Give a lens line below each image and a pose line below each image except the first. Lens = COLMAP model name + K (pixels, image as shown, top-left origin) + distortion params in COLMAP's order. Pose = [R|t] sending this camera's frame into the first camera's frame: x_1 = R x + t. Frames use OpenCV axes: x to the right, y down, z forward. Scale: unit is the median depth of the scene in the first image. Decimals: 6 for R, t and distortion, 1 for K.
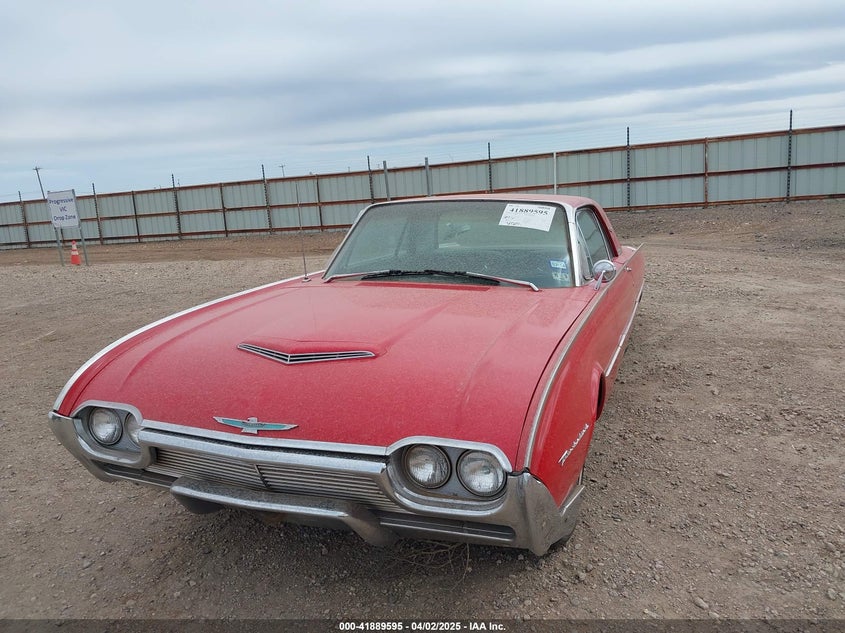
lens RADIAL K [[670.5, 0, 422.5], [0, 670.5, 316.5], [0, 0, 1]] dist [0.063296, -0.108111]
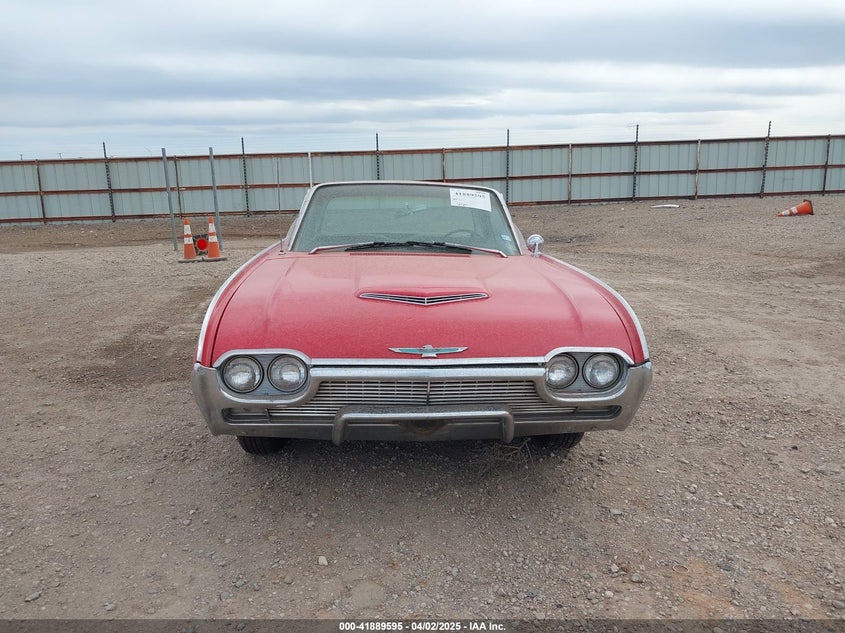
lens RADIAL K [[678.5, 0, 421.0], [0, 678.5, 309.0], [0, 0, 1]] dist [0.104137, -0.198632]
pose [[0.902289, -0.036244, 0.429606, -0.453622], [0.043872, 0.999006, -0.007863, 0.053733], [-0.428894, 0.025943, 0.902982, -0.061921]]
